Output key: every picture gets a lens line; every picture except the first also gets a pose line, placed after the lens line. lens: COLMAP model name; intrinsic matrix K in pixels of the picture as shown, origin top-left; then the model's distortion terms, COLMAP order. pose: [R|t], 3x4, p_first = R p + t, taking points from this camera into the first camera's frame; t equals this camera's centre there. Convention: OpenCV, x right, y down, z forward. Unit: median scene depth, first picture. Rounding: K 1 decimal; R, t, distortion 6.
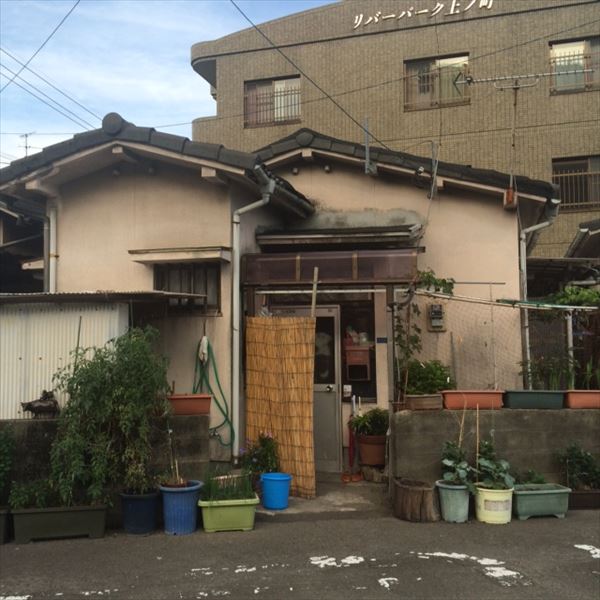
lens RADIAL K [[692.1, 0, 298.9], [0, 692.1, 307.7], [0, 0, 1]] dist [0.070842, -0.114931]
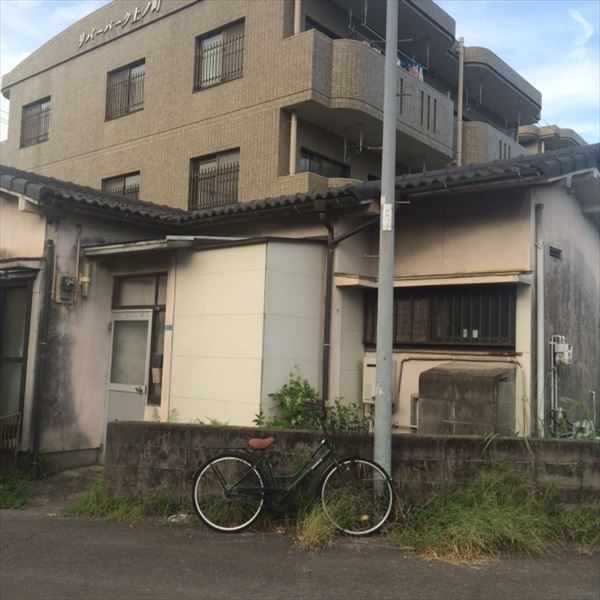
lens RADIAL K [[692.1, 0, 298.9], [0, 692.1, 307.7], [0, 0, 1]] dist [0.070842, -0.114931]
pose [[0.920424, 0.007036, -0.390859, 0.819921], [-0.012668, 0.999850, -0.011833, -0.000124], [0.390717, 0.015843, 0.920375, 0.173880]]
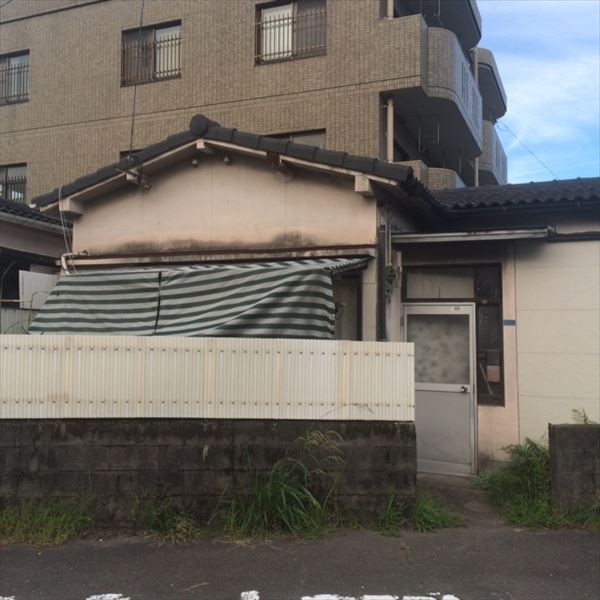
lens RADIAL K [[692.1, 0, 298.9], [0, 692.1, 307.7], [0, 0, 1]] dist [0.070842, -0.114931]
pose [[0.993687, 0.017426, -0.110824, 0.489249], [-0.017271, 0.999848, 0.002358, 0.000505], [0.110848, -0.000429, 0.993837, 0.119806]]
